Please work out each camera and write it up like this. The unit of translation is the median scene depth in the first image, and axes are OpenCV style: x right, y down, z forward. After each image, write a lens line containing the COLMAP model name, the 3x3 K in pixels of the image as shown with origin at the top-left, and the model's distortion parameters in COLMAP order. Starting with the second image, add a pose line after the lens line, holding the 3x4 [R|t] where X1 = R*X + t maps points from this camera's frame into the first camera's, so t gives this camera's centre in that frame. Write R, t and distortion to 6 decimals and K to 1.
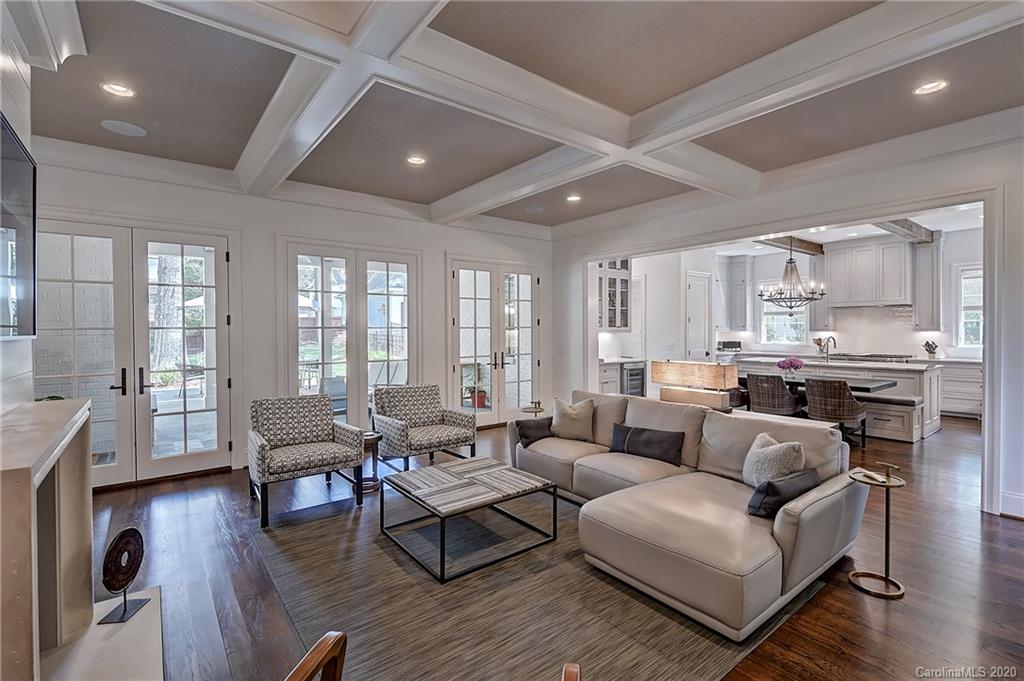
lens RADIAL K [[471.0, 0, 512.3], [0, 471.0, 334.4], [0, 0, 1]] dist [-0.000900, -0.000362]
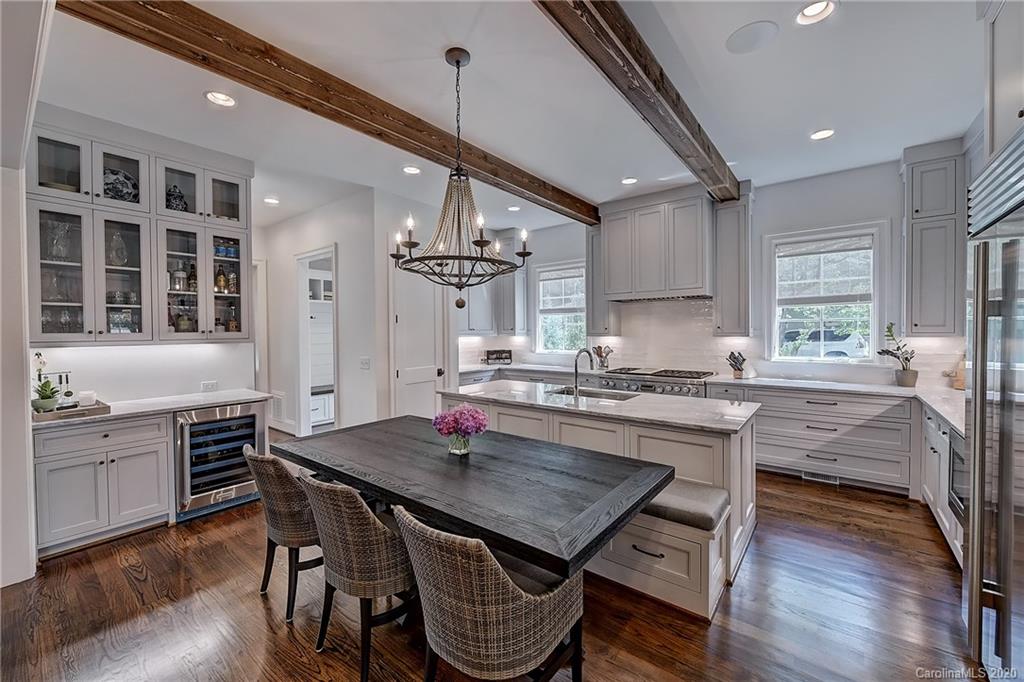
lens RADIAL K [[414.3, 0, 514.4], [0, 414.3, 336.4], [0, 0, 1]] dist [0.003388, 0.000400]
pose [[0.969650, -0.007454, 0.244383, 0.442845], [0.006556, 0.999968, 0.004489, -0.011182], [-0.244409, -0.002751, 0.969668, 0.509289]]
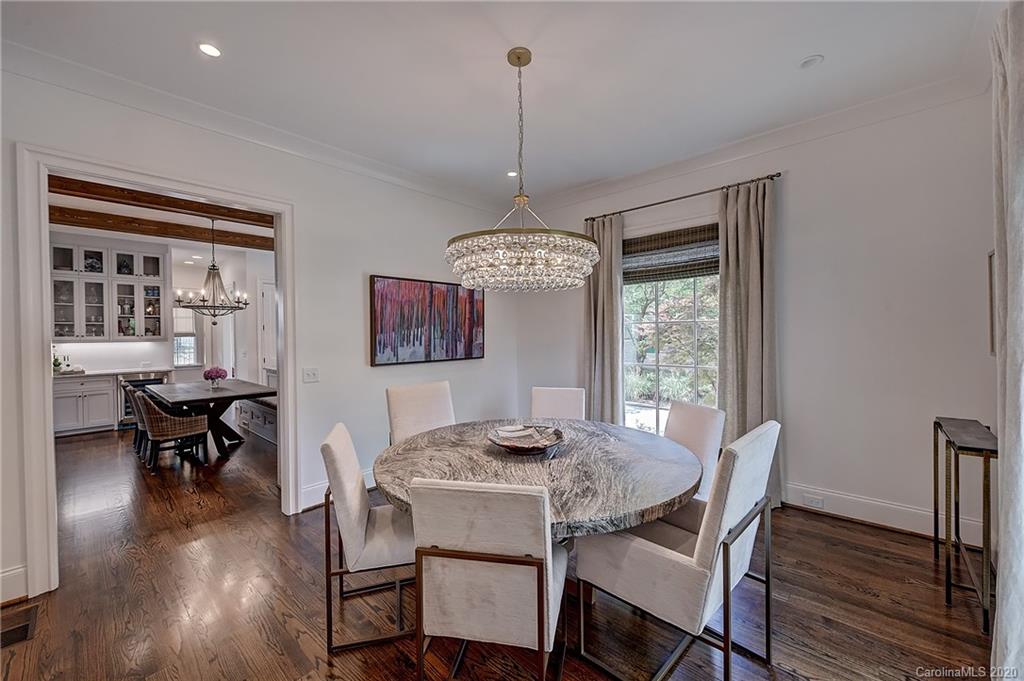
lens RADIAL K [[402.4, 0, 515.8], [0, 402.4, 334.8], [0, 0, 1]] dist [0.000756, -0.000406]
pose [[0.983932, -0.008019, 0.178365, 0.851866], [0.009160, 0.999942, -0.005577, -0.006299], [-0.178310, 0.007121, 0.983949, 0.059229]]
